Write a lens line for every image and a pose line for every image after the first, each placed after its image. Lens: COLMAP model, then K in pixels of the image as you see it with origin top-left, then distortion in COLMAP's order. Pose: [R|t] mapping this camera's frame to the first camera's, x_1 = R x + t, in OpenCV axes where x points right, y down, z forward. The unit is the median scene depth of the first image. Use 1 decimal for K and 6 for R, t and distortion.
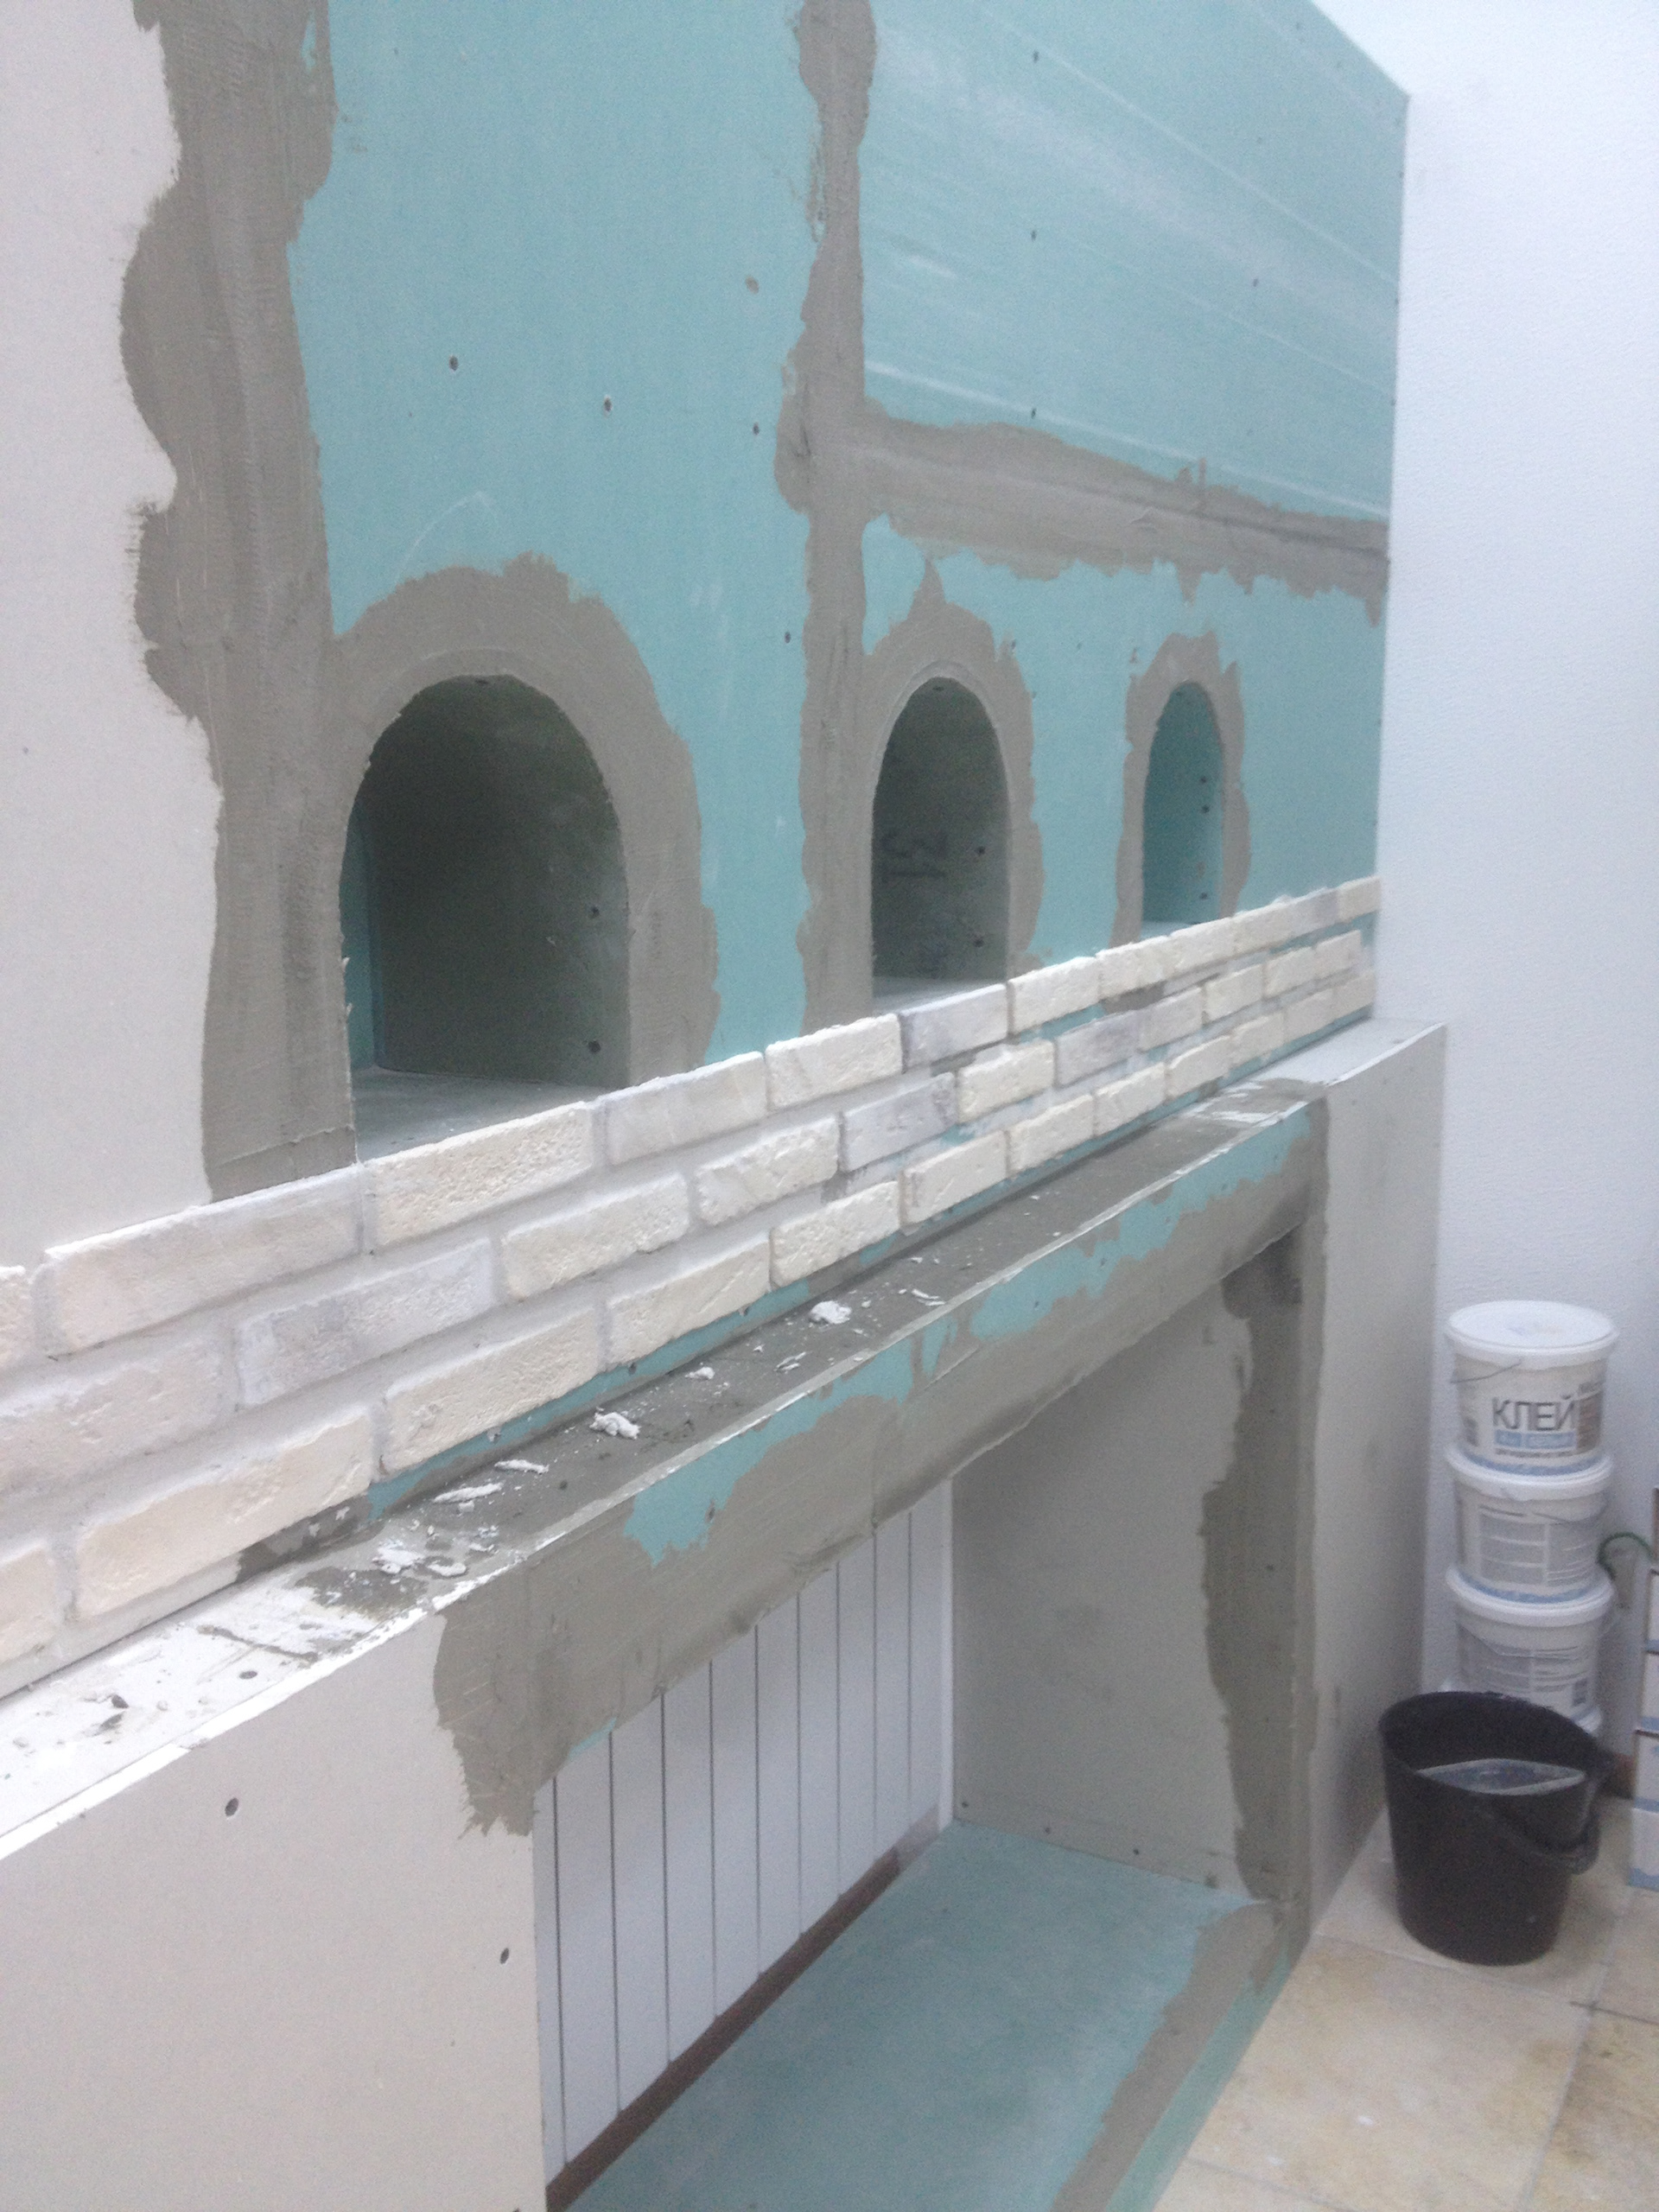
lens RADIAL K [[2097.3, 0, 843.3], [0, 2097.3, 1123.1], [0, 0, 1]] dist [0.013799, 0.000000]
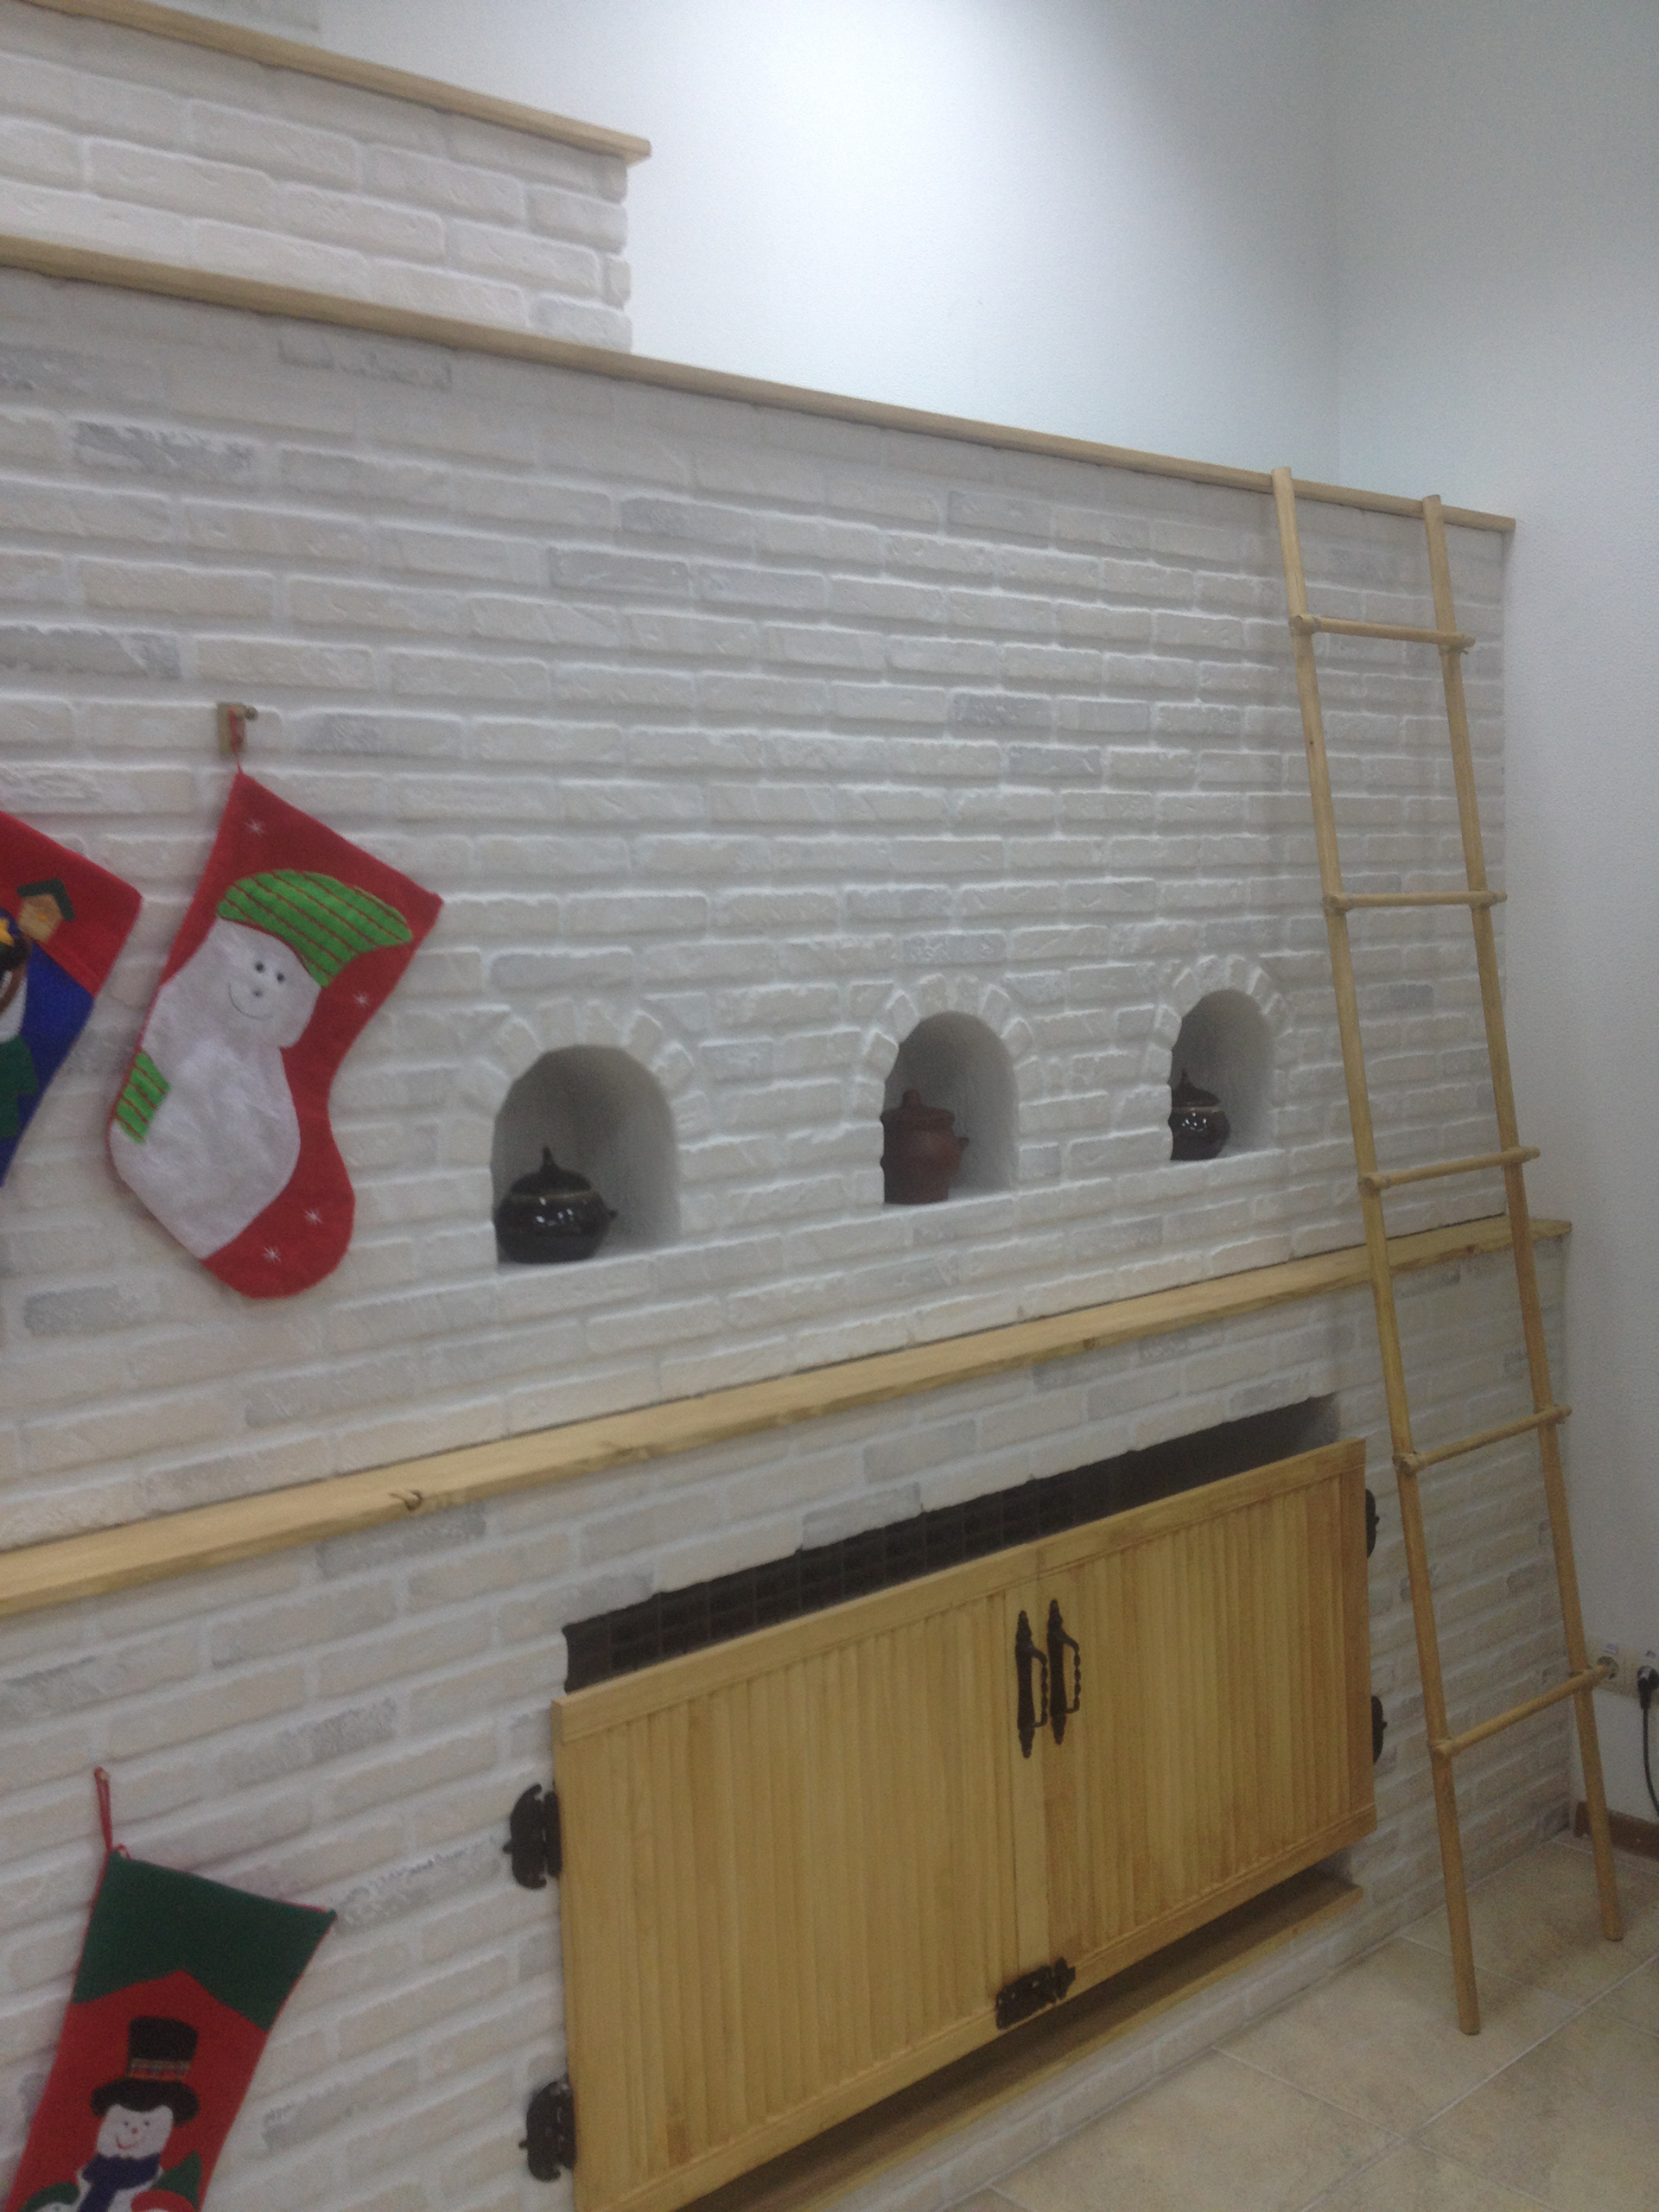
lens RADIAL K [[2097.3, 0, 880.1], [0, 2097.3, 1110.1], [0, 0, 1]] dist [0.013799, 0.000000]
pose [[0.945040, -0.007448, -0.326871, 0.735660], [-0.026136, 0.994820, -0.098230, 0.041456], [0.325909, 0.101375, 0.939950, -0.778469]]
